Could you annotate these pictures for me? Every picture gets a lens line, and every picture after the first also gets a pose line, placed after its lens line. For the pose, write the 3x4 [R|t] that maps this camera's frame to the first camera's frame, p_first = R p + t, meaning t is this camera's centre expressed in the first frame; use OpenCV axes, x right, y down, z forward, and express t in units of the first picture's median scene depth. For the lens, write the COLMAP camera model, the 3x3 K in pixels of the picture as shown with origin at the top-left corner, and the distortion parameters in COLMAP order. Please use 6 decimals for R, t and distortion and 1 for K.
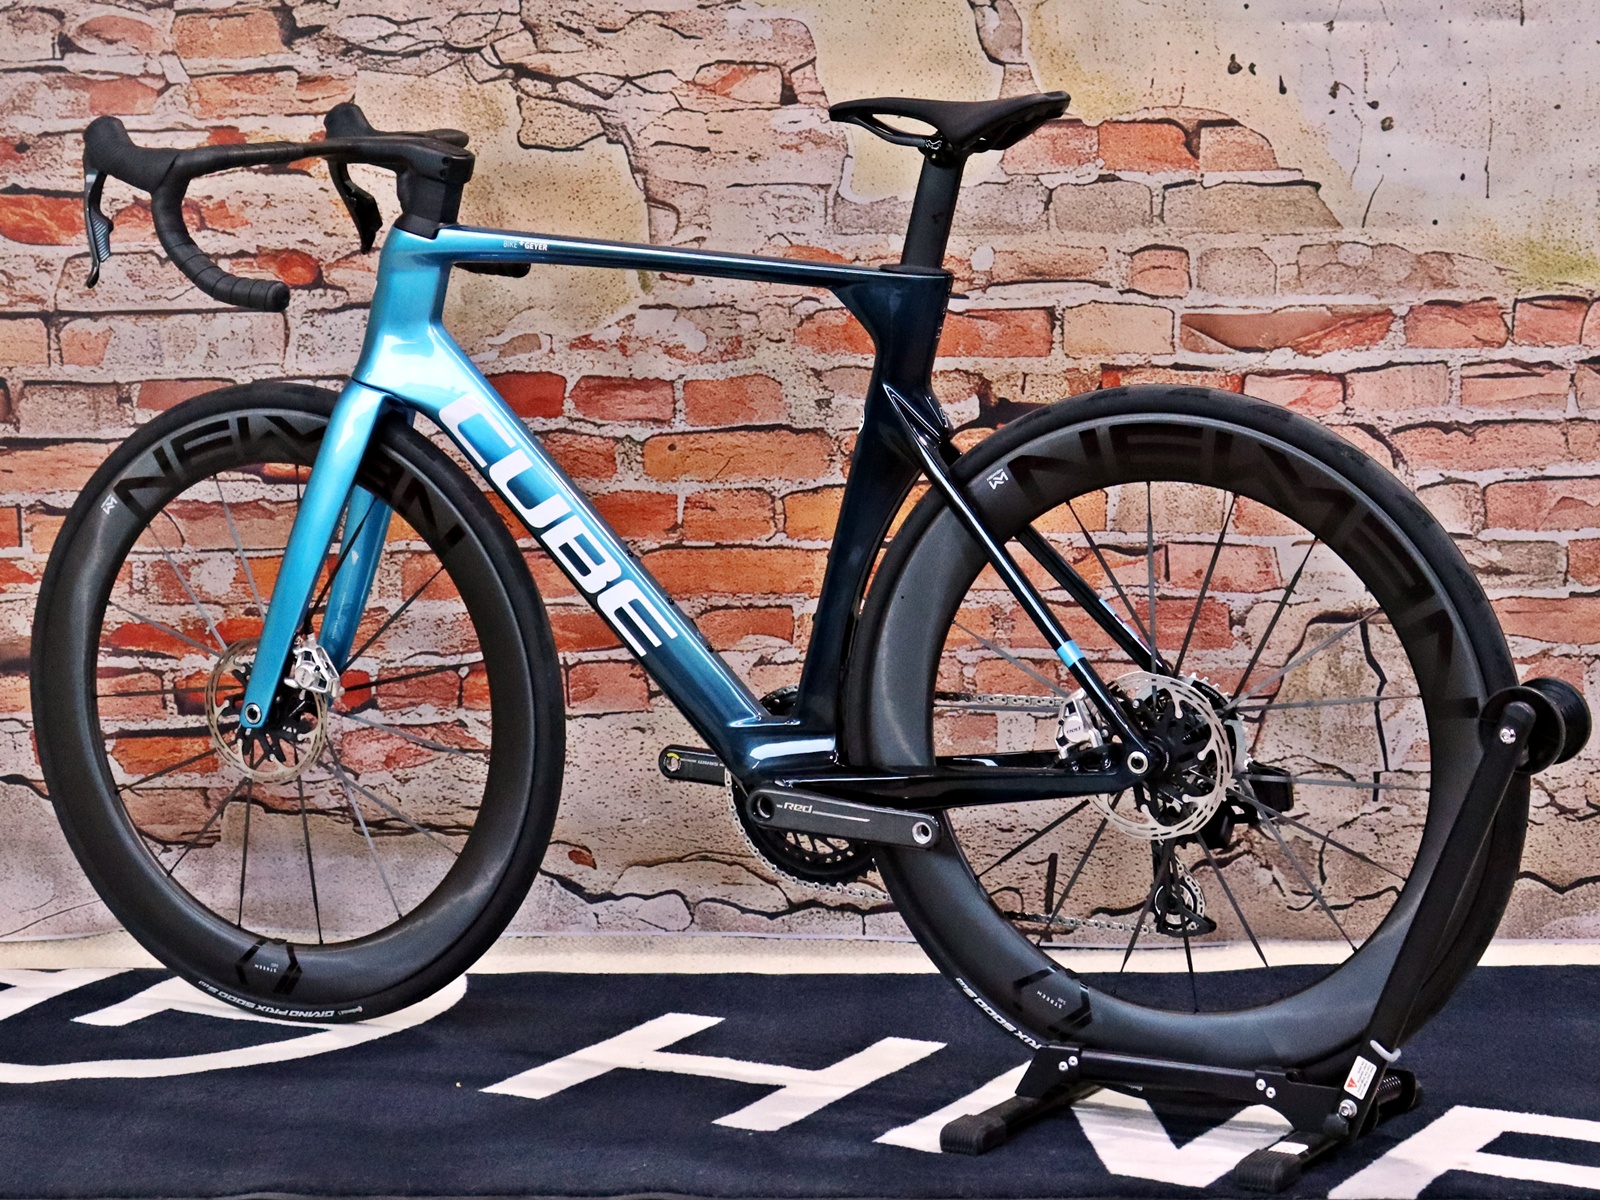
lens RADIAL K [[3972.5, 0, 767.1], [0, 3972.5, 402.5], [0, 0, 1]] dist [0.097498, 0.268581]
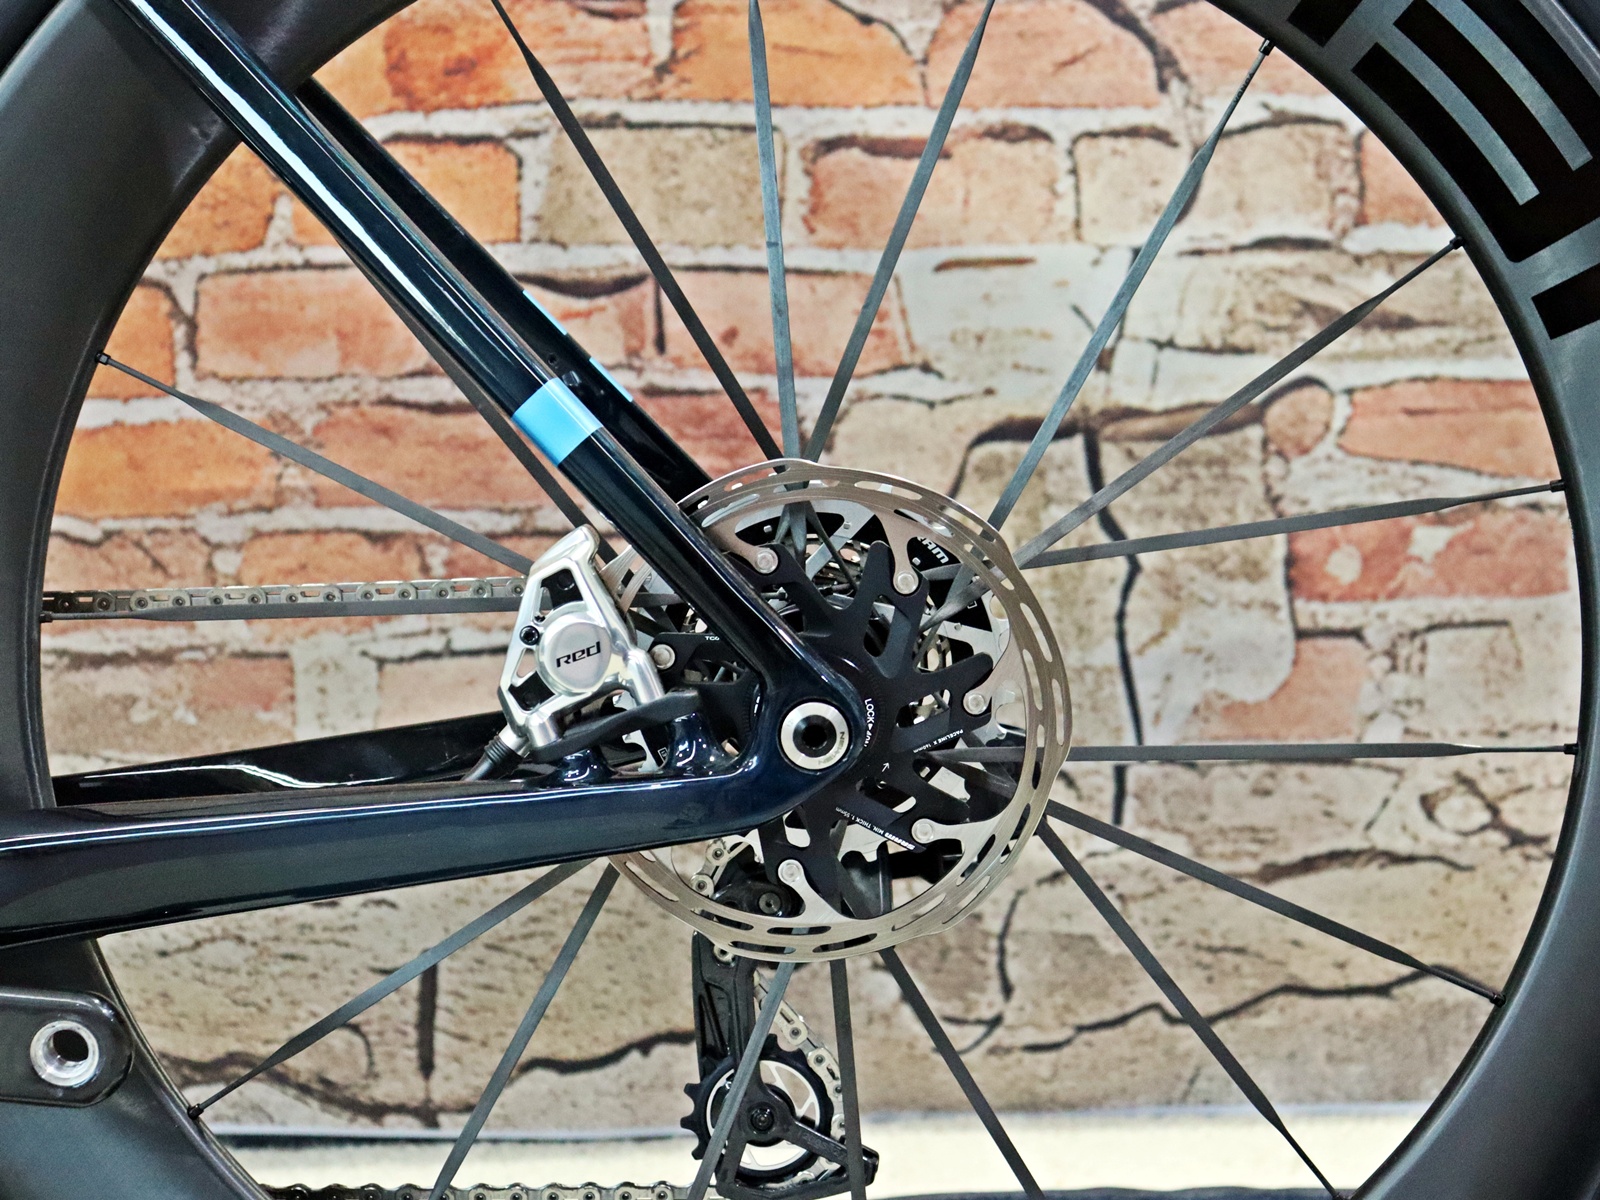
lens RADIAL K [[3281.1, 0, 837.5], [0, 3281.1, 665.2], [0, 0, 1]] dist [0.053083, 0.363552]
pose [[0.998585, -0.016294, 0.050622, 0.101355], [0.010373, 0.993300, 0.115100, 0.037256], [-0.052158, -0.114412, 0.992063, 0.627083]]
